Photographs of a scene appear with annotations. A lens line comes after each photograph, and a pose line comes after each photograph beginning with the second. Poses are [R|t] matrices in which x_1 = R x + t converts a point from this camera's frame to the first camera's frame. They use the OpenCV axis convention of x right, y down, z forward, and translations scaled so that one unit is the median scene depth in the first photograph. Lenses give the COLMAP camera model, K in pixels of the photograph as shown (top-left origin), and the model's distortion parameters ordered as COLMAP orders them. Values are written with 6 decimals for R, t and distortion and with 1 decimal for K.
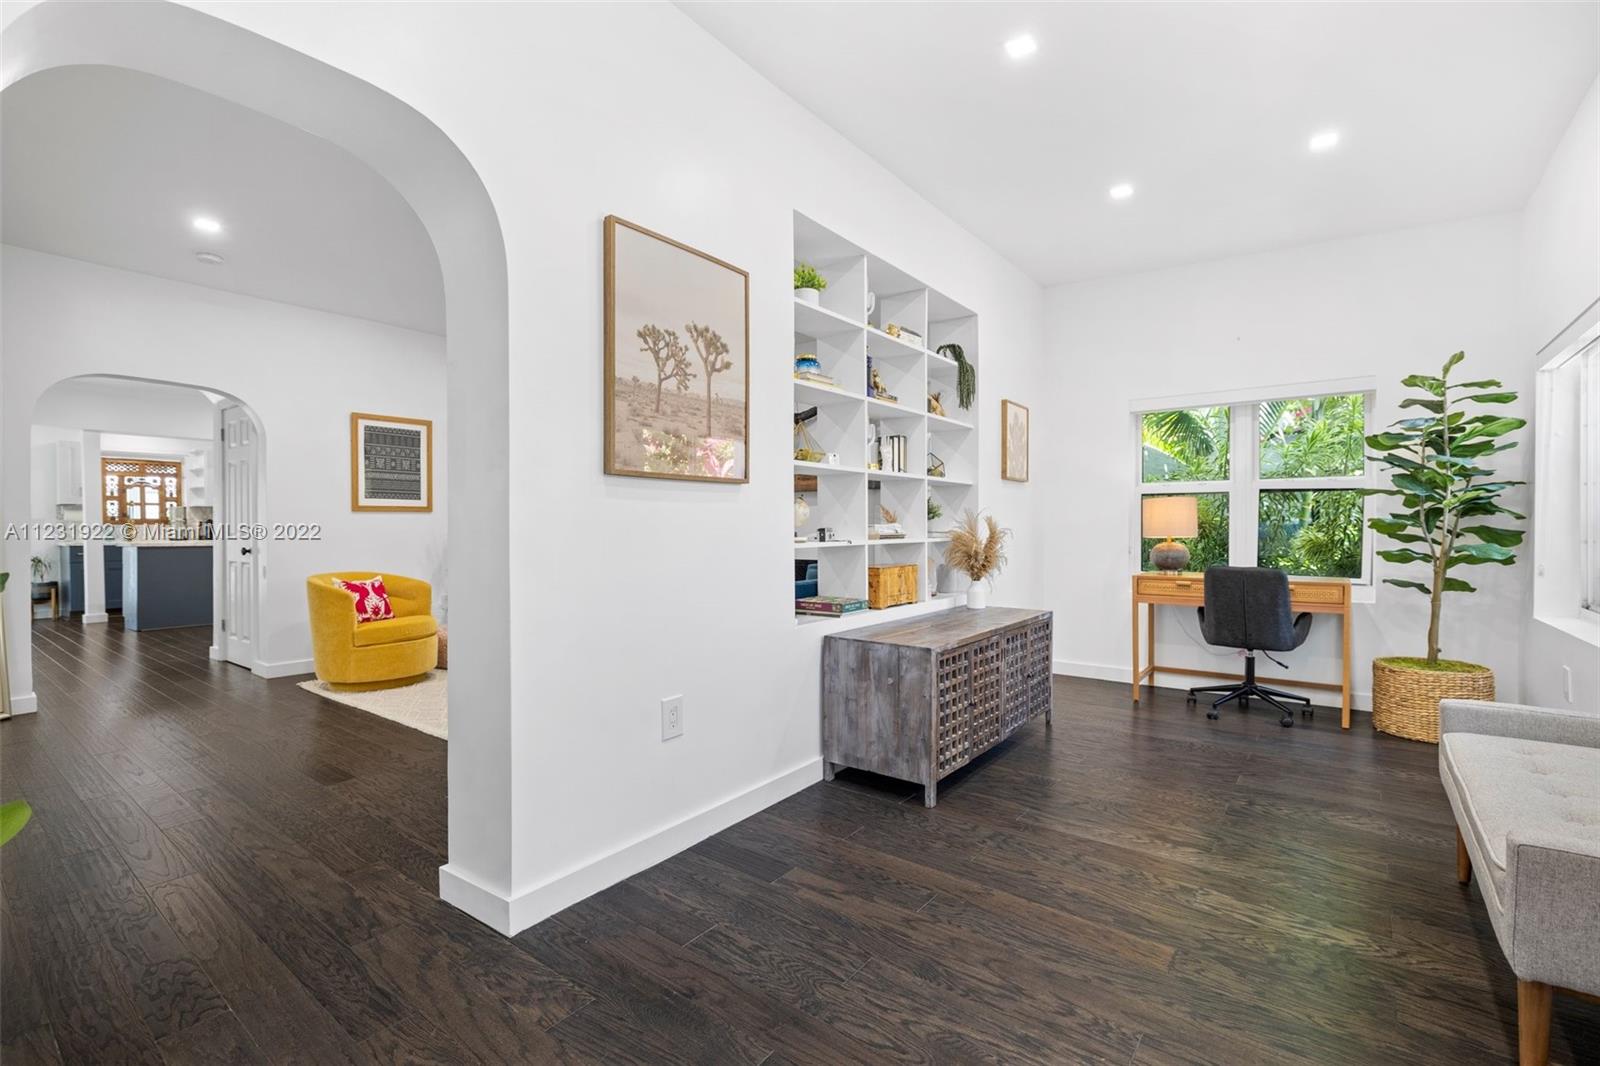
lens RADIAL K [[716.0, 0, 804.9], [0, 716.0, 533.5], [0, 0, 1]] dist [-0.004335, 0.001368]
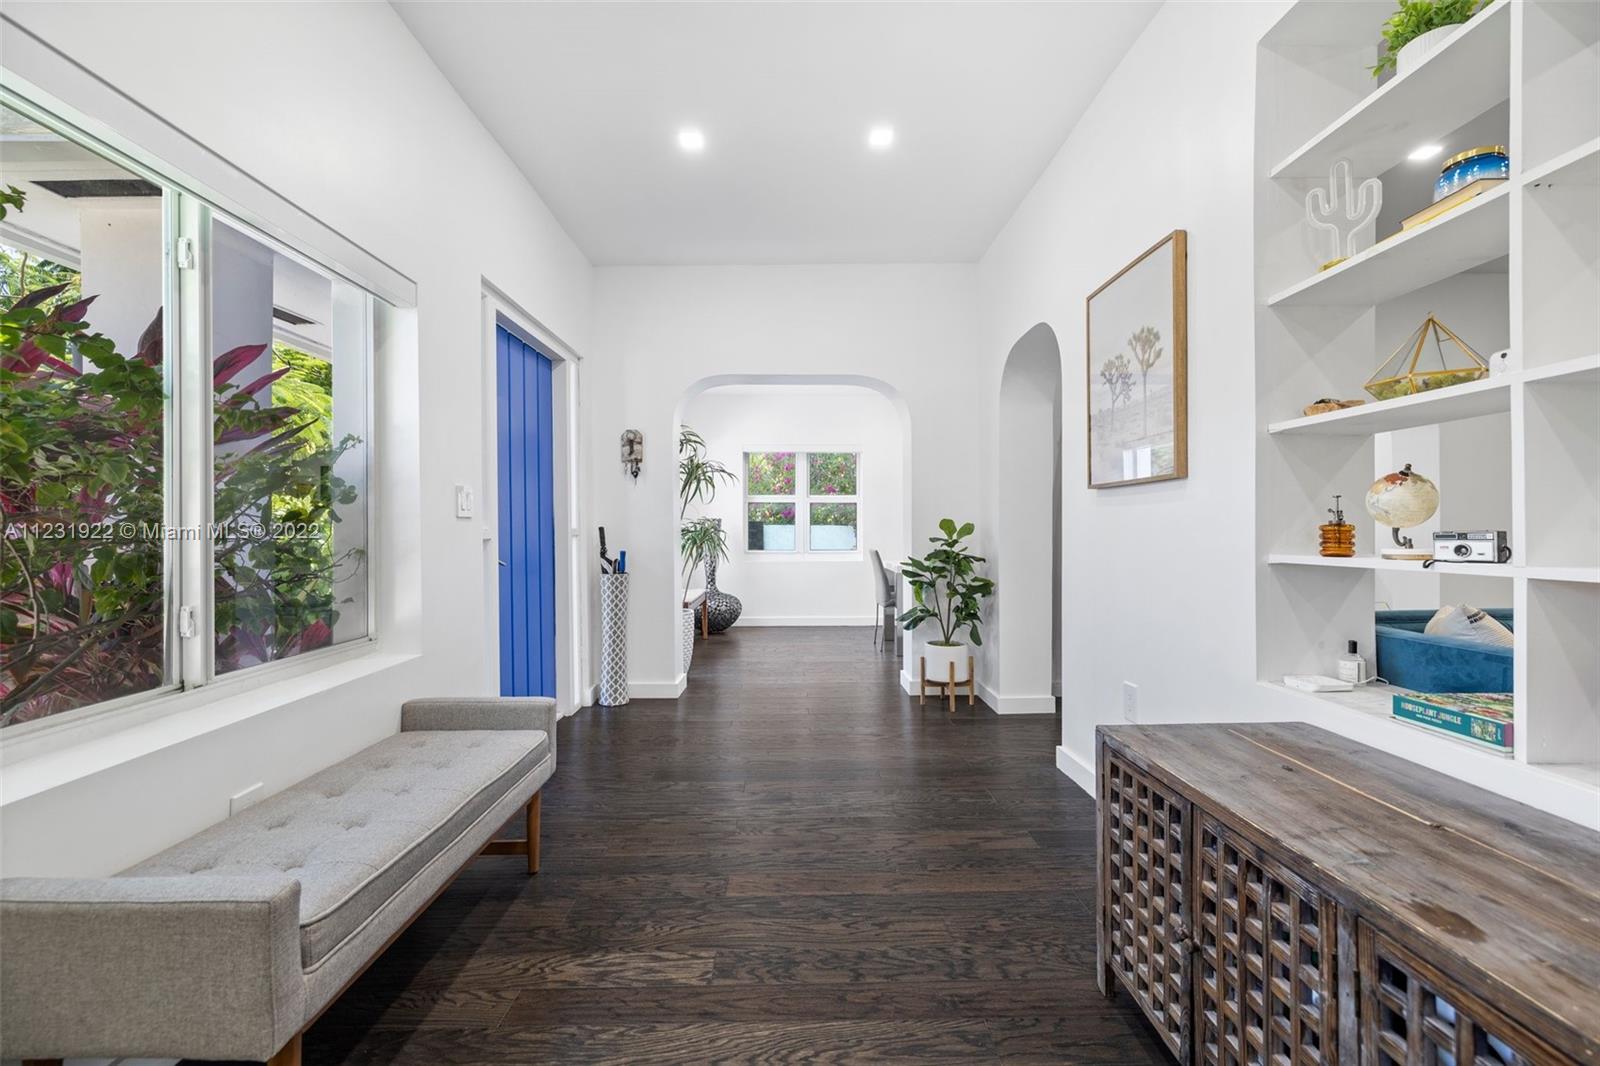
lens RADIAL K [[673.2, 0, 802.2], [0, 673.2, 531.7], [0, 0, 1]] dist [0.003127, 0.000266]
pose [[-0.785188, 0.007042, -0.619218, 0.672646], [0.000731, 0.999945, 0.010444, -0.012161], [0.619257, 0.007748, -0.785150, 1.187731]]
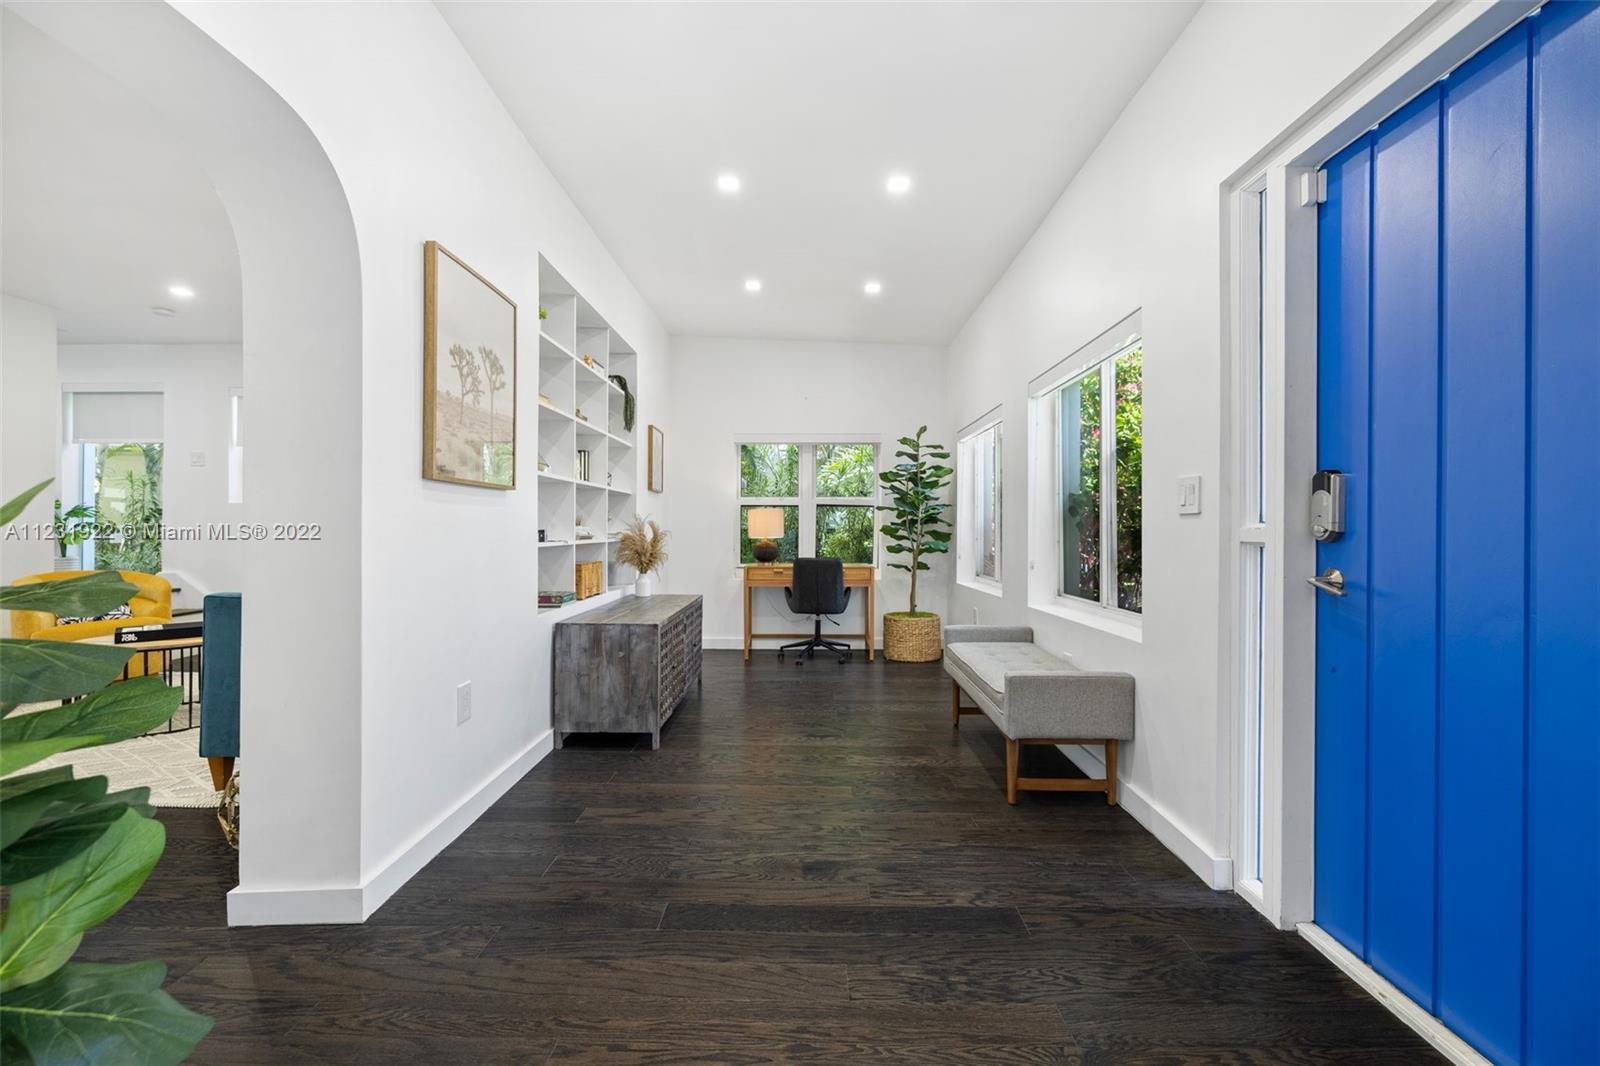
lens RADIAL K [[673.2, 0, 806.0], [0, 673.2, 527.9], [0, 0, 1]] dist [0.003127, 0.000266]
pose [[0.799483, 0.006216, 0.600656, -0.307518], [0.001029, 0.999931, -0.011717, 0.002691], [-0.600688, 0.009986, 0.799421, -0.111560]]
